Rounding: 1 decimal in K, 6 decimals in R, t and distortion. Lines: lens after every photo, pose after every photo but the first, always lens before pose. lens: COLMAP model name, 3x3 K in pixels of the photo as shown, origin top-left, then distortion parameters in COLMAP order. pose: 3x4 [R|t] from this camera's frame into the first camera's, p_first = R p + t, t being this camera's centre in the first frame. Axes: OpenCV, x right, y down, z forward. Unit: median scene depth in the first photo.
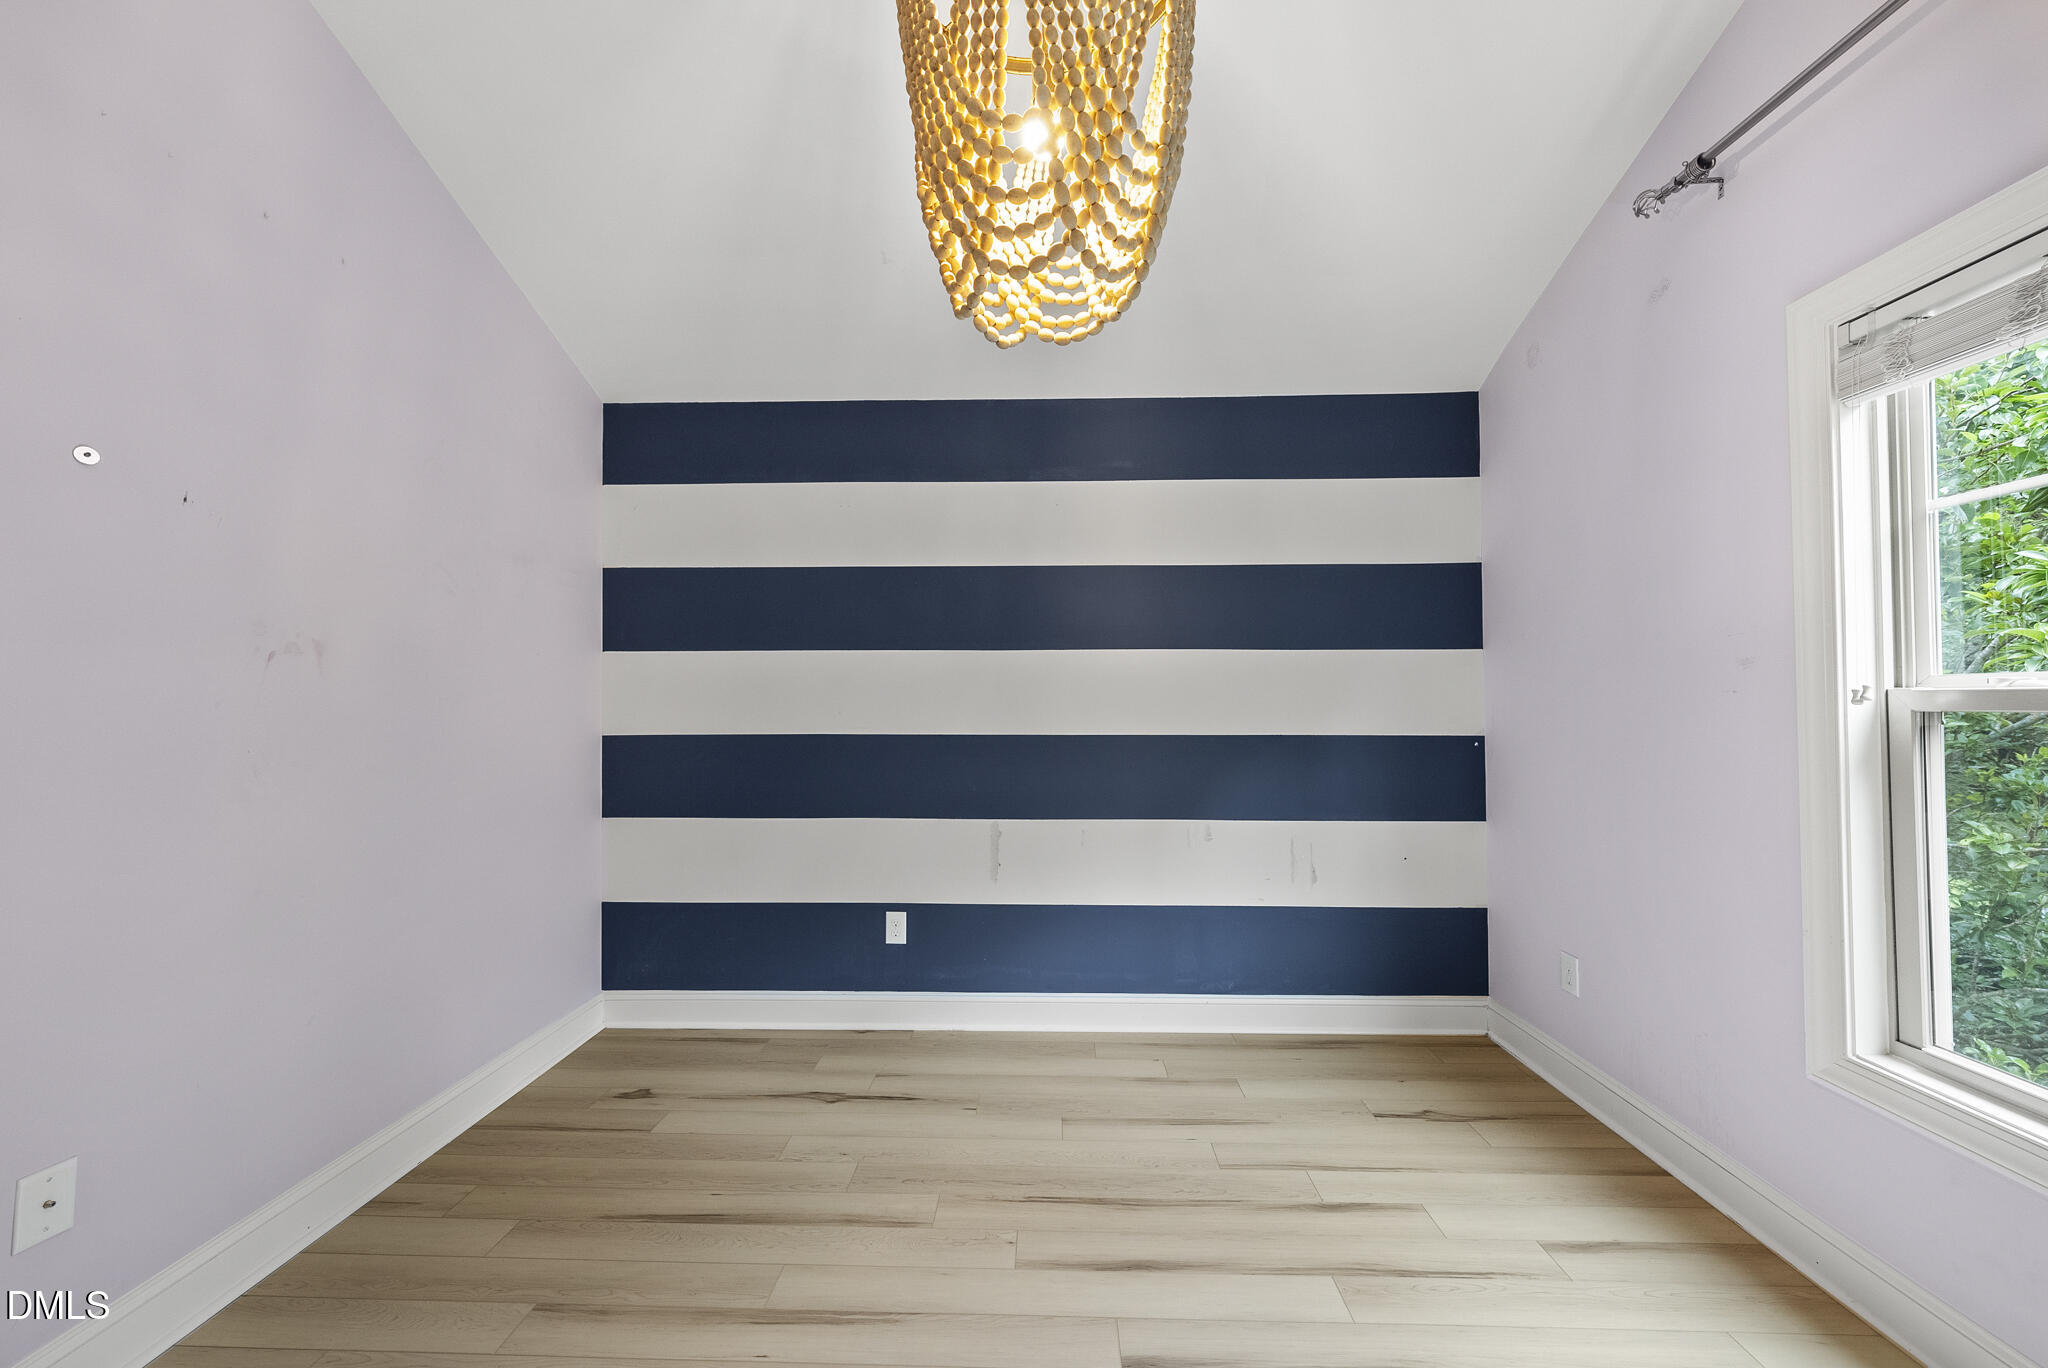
lens RADIAL K [[757.9, 0, 1026.3], [0, 757.9, 689.7], [0, 0, 1]] dist [-0.000202, -0.000024]
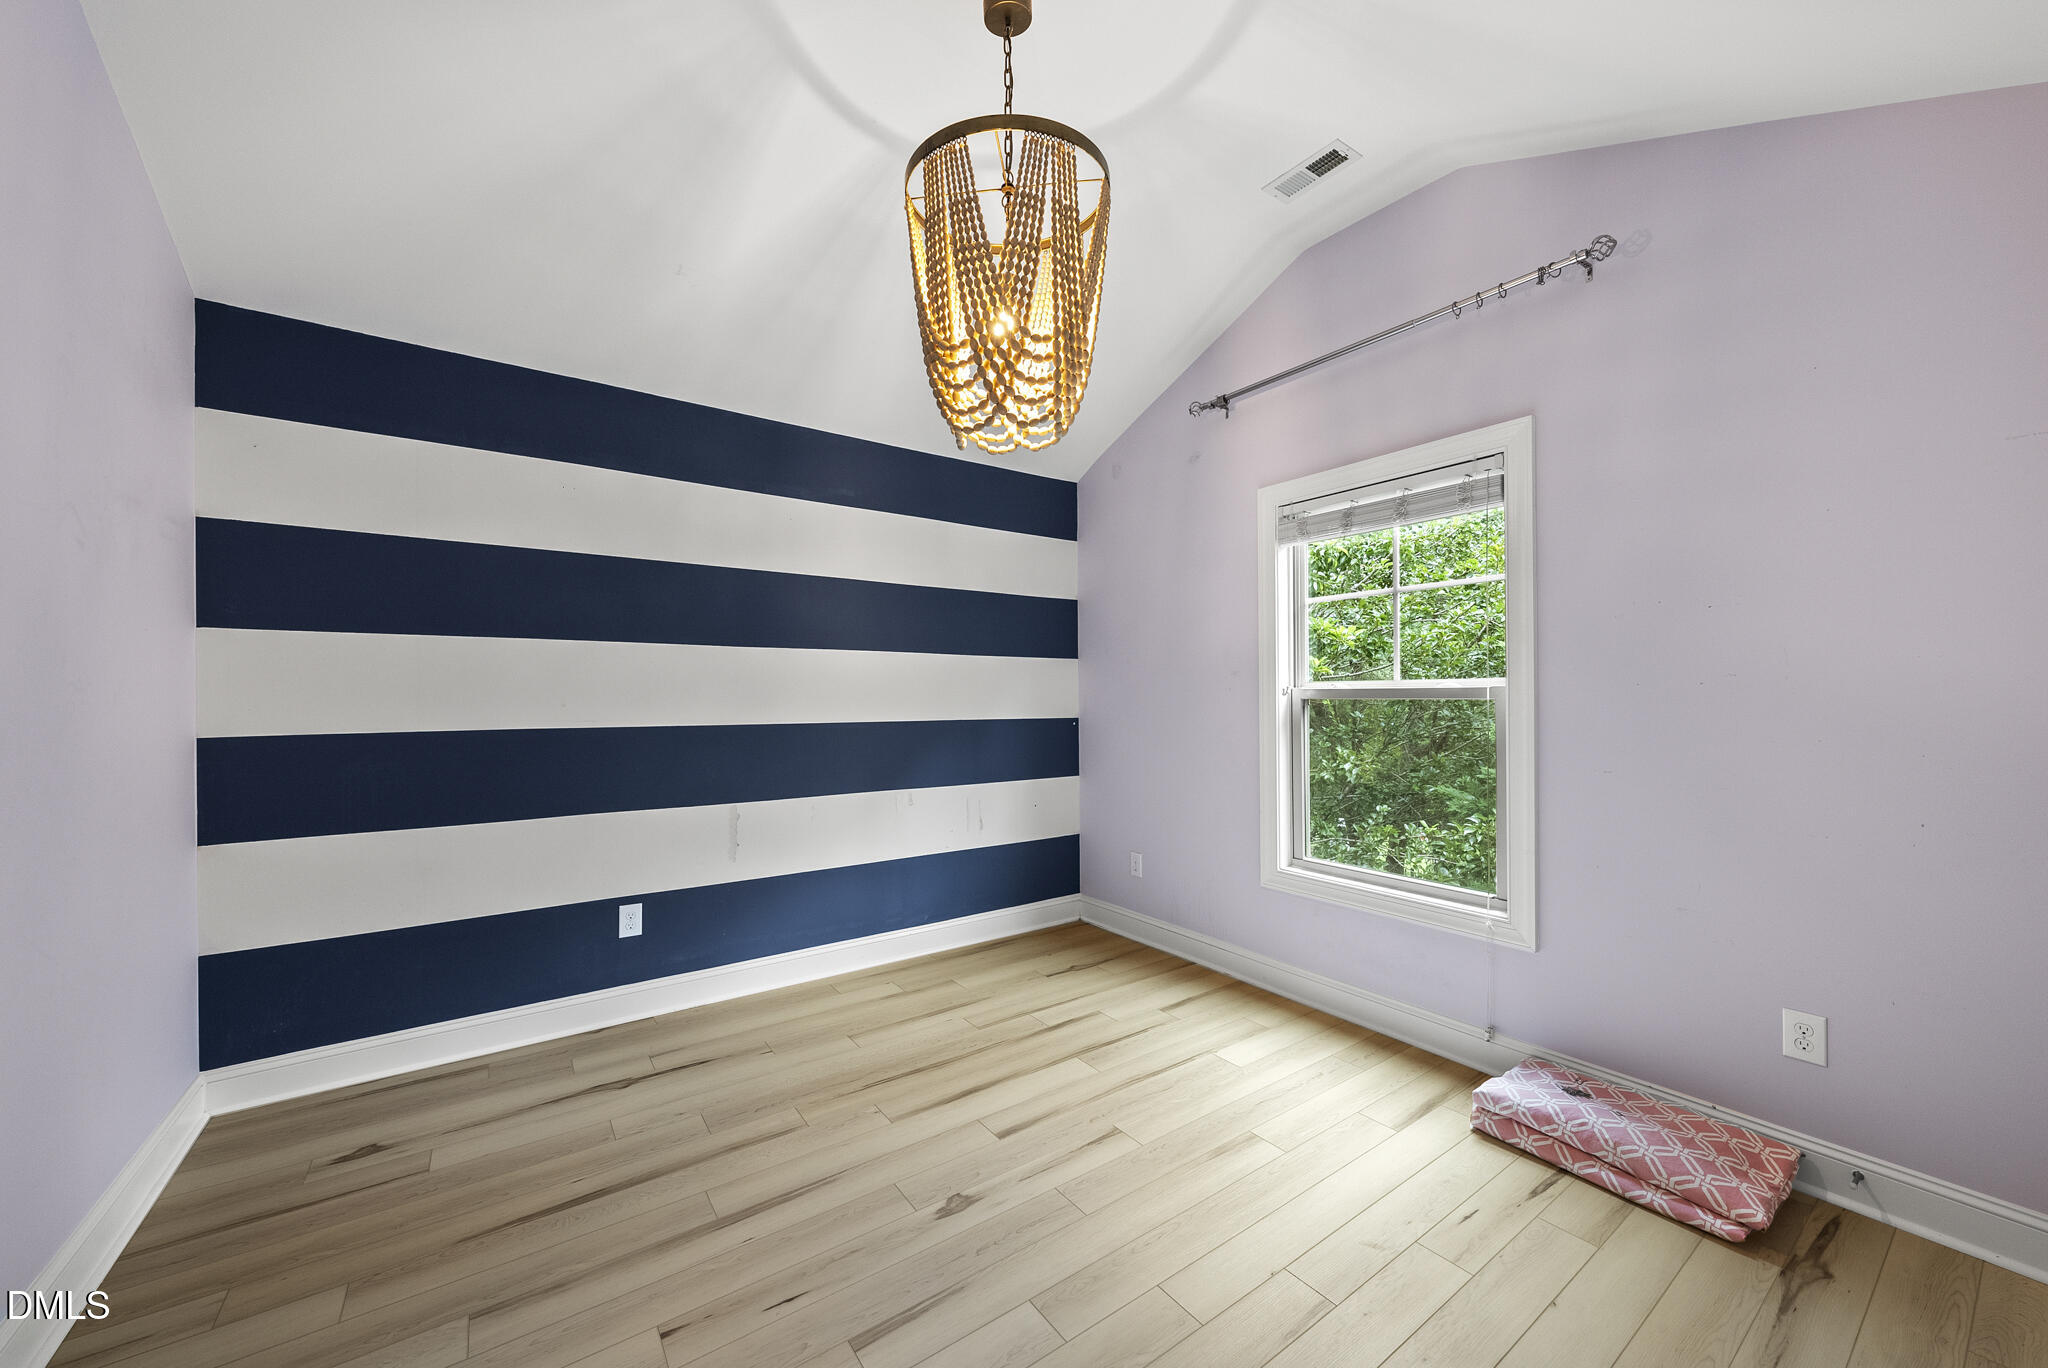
lens RADIAL K [[749.5, 0, 1023.4], [0, 749.5, 692.6], [0, 0, 1]] dist [-0.000585, 0.000036]
pose [[0.798520, 0.002361, 0.601964, -0.474443], [-0.010274, 0.999900, 0.009707, -0.001871], [-0.601881, -0.013936, 0.798464, -0.130958]]
